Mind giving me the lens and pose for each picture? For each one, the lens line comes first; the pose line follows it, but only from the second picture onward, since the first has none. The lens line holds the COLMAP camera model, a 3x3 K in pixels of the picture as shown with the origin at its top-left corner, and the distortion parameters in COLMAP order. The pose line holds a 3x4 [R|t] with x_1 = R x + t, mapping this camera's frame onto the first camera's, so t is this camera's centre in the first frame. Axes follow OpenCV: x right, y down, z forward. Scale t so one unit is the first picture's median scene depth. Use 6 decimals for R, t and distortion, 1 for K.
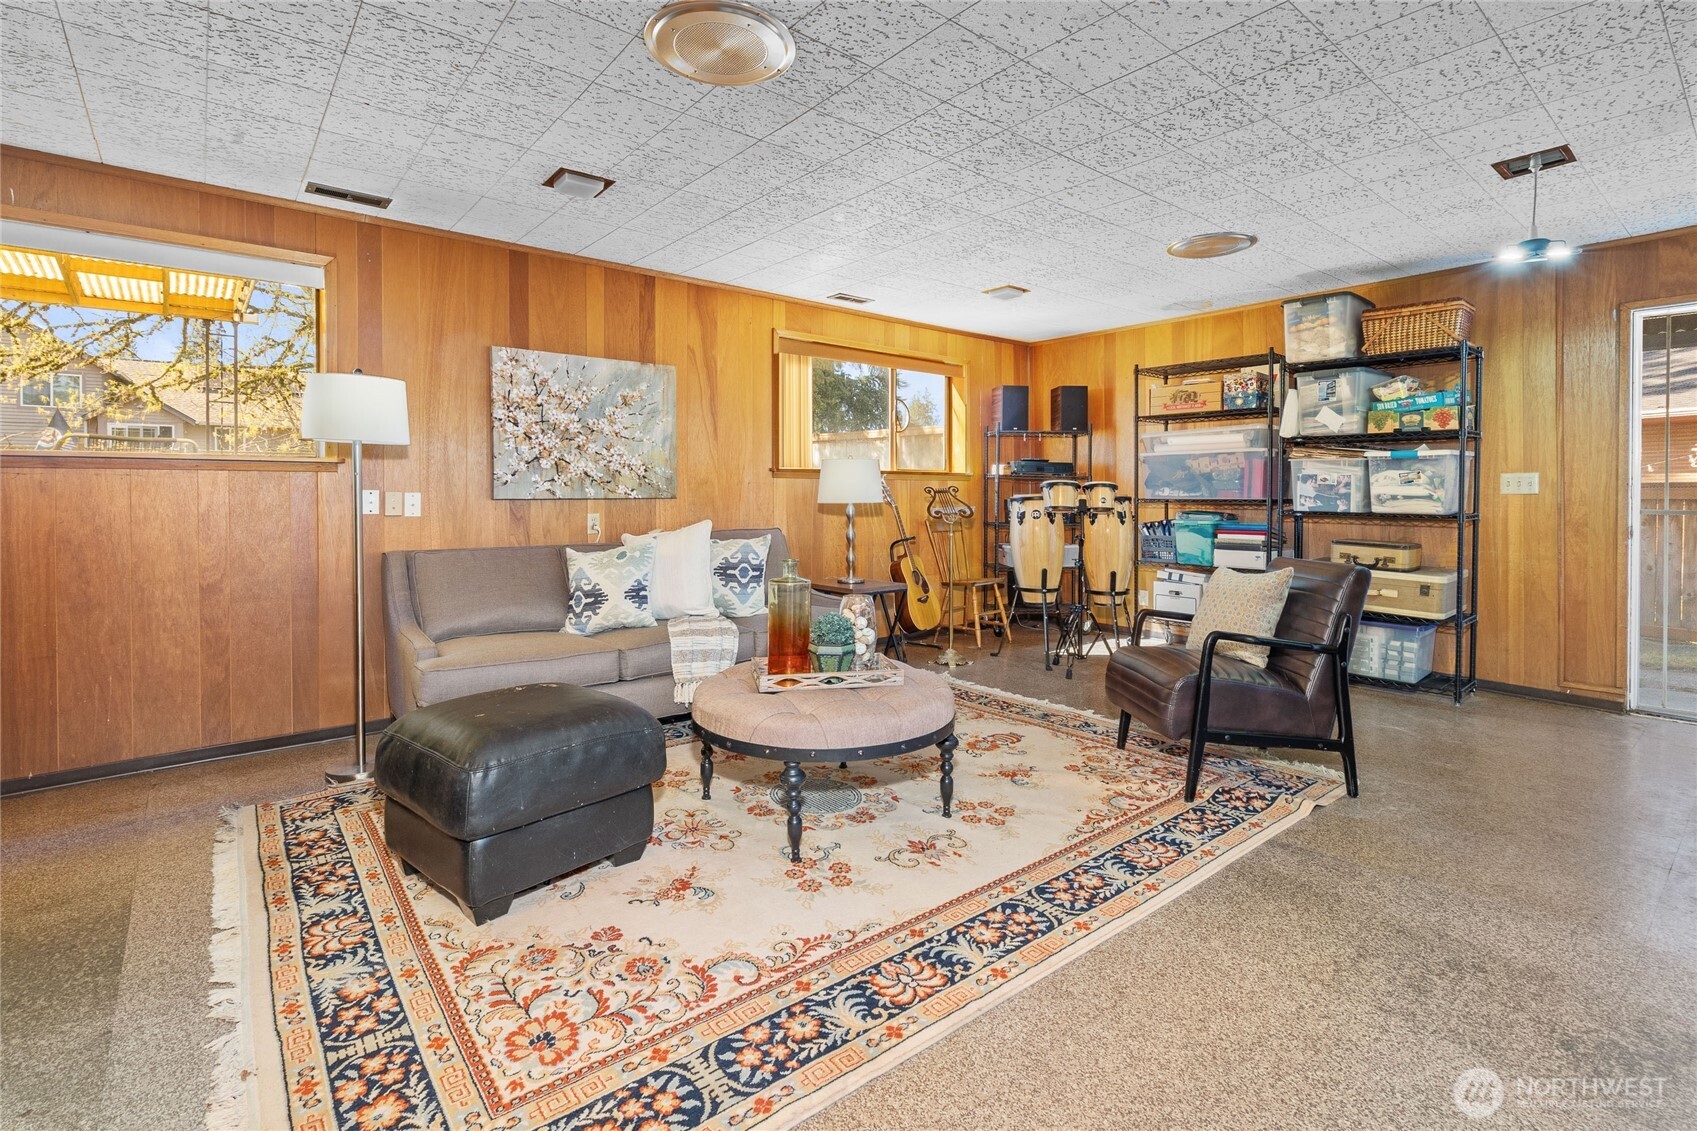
lens RADIAL K [[774.8, 0, 876.6], [0, 774.8, 503.6], [0, 0, 1]] dist [-0.001993, -0.000491]
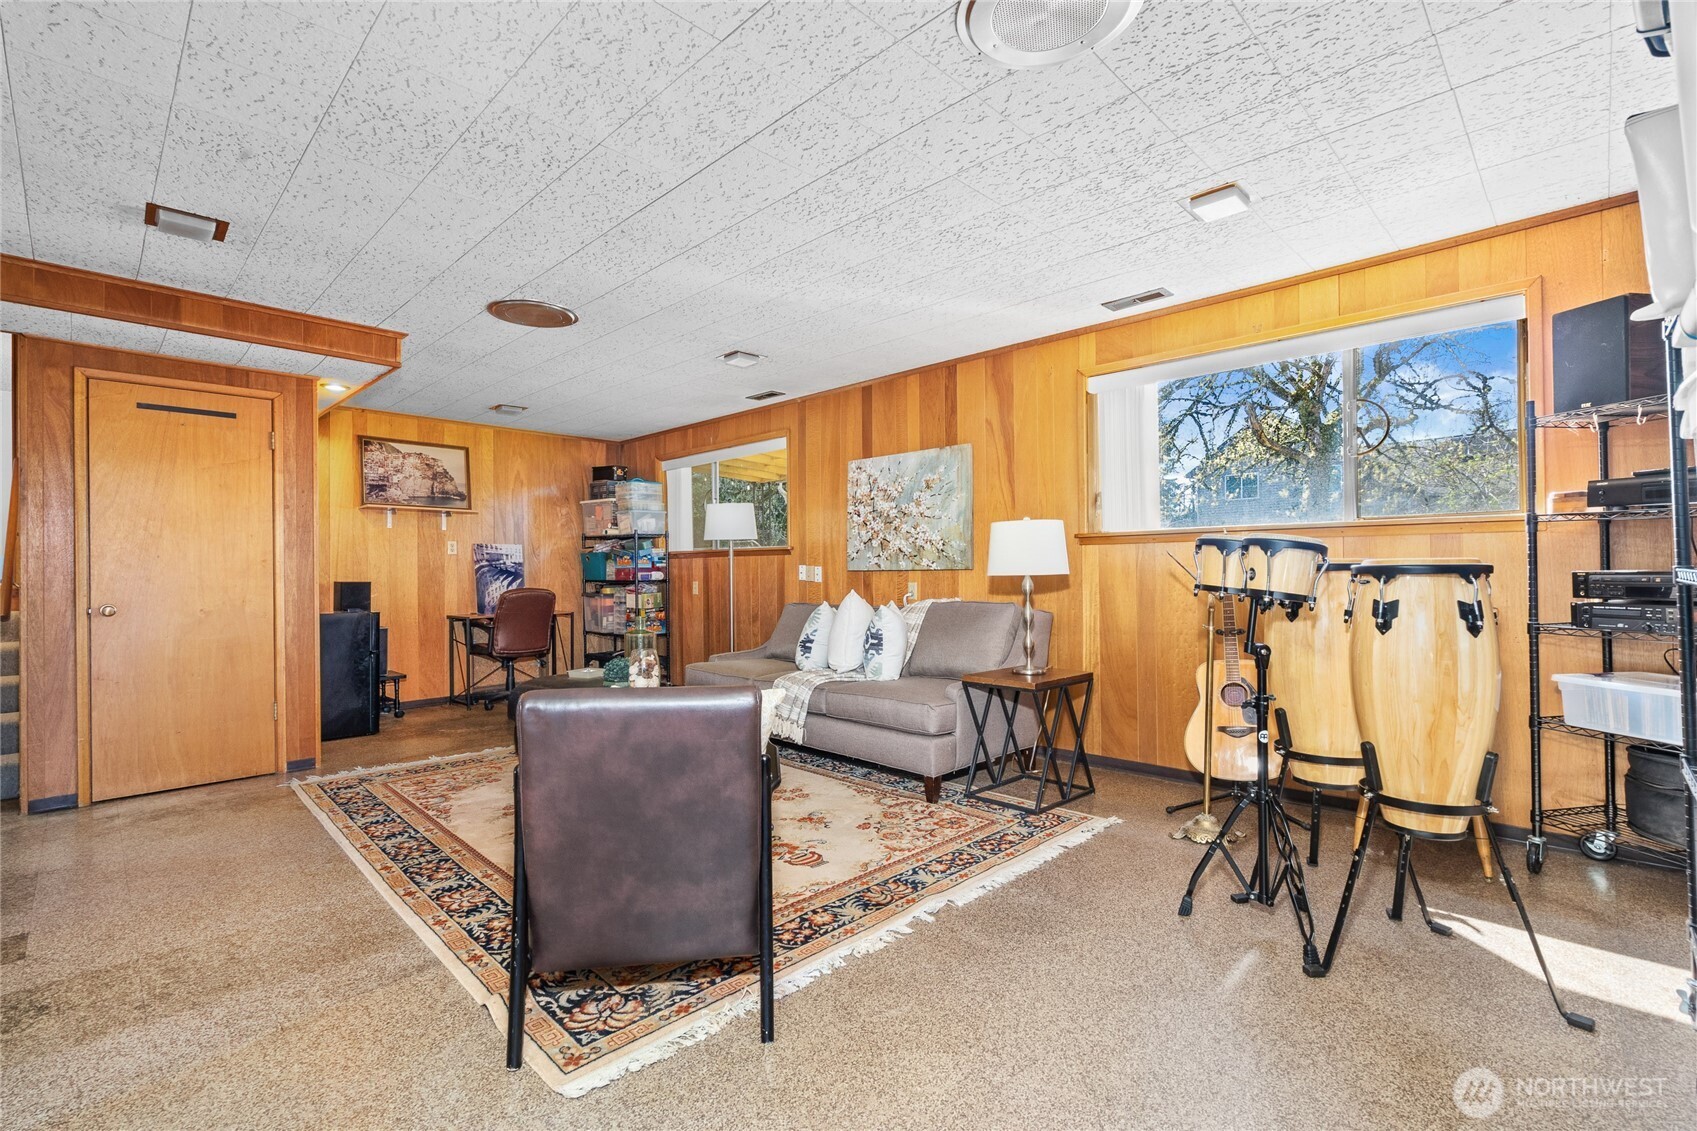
lens RADIAL K [[774.8, 0, 840.7], [0, 774.8, 569.4], [0, 0, 1]] dist [-0.001993, -0.000491]
pose [[0.080946, -0.000265, -0.996718, 0.862775], [-0.002815, 0.999996, -0.000494, -0.007056], [0.996714, 0.002846, 0.080945, 0.839031]]
